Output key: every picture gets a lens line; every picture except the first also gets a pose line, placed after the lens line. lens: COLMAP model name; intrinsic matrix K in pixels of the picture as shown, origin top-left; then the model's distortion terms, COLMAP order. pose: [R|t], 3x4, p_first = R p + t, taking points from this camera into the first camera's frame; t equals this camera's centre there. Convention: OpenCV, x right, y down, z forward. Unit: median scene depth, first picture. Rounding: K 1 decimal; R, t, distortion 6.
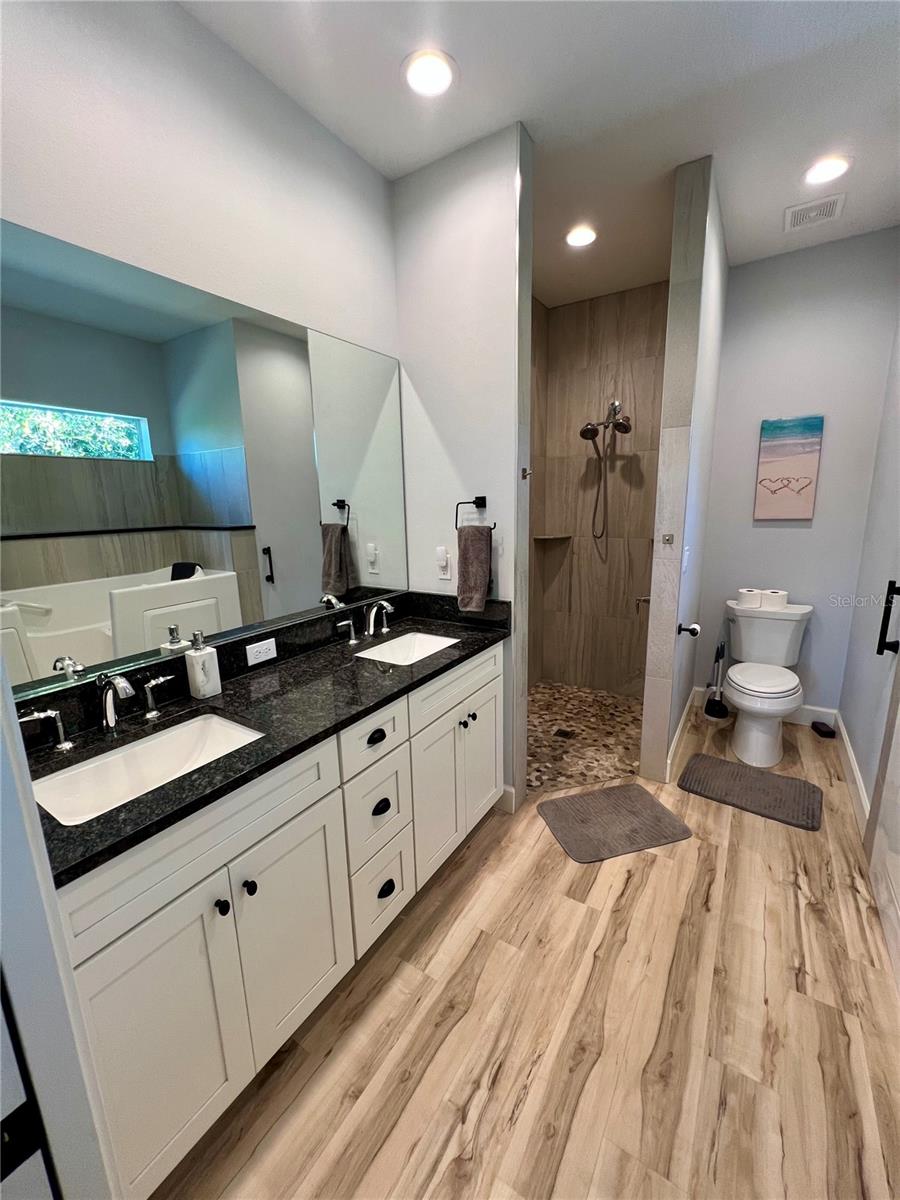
lens RADIAL K [[481.7, 0, 448.6], [0, 481.7, 599.6], [0, 0, 1]] dist [-0.003153, 0.000189]
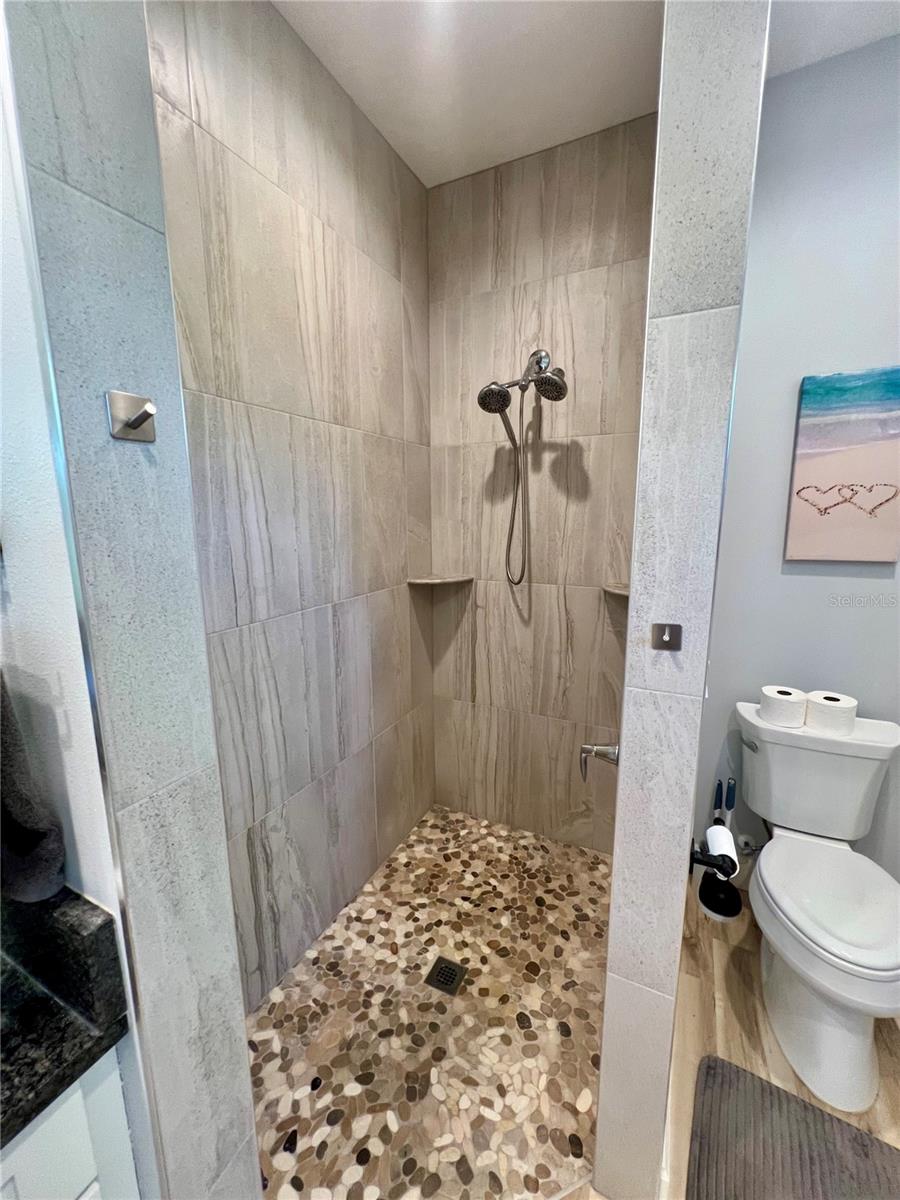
lens RADIAL K [[484.0, 0, 446.1], [0, 484.0, 601.2], [0, 0, 1]] dist [-0.002494, 0.000047]
pose [[0.994273, -0.002282, 0.106849, 0.235835], [0.005047, 0.999659, -0.025615, -0.132360], [-0.106754, 0.026008, 0.993945, 0.610488]]
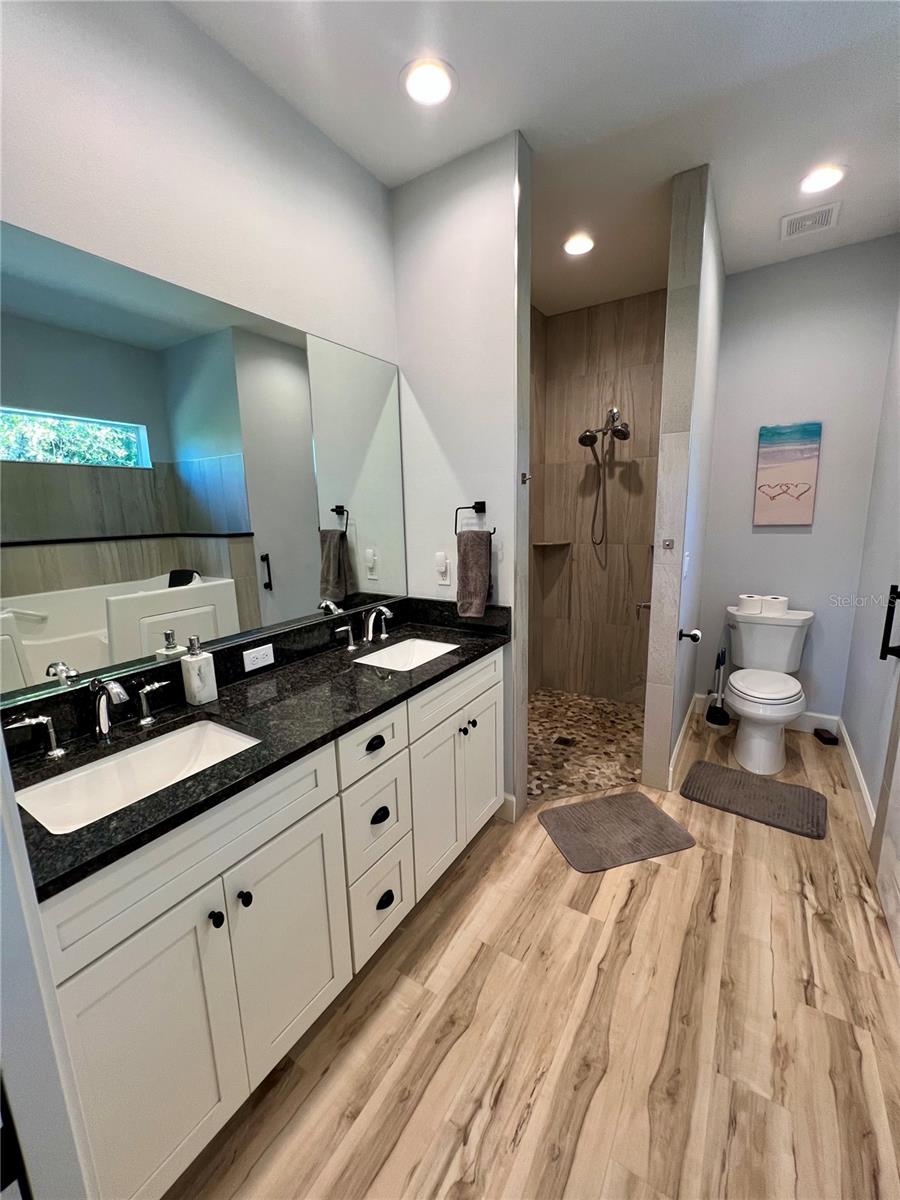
lens RADIAL K [[481.7, 0, 448.7], [0, 481.7, 599.9], [0, 0, 1]] dist [-0.003153, 0.000189]
pose [[0.999994, -0.001287, 0.003194, -0.001767], [0.001341, 0.999854, -0.017018, 0.005338], [-0.003171, 0.017022, 0.999850, 0.007355]]
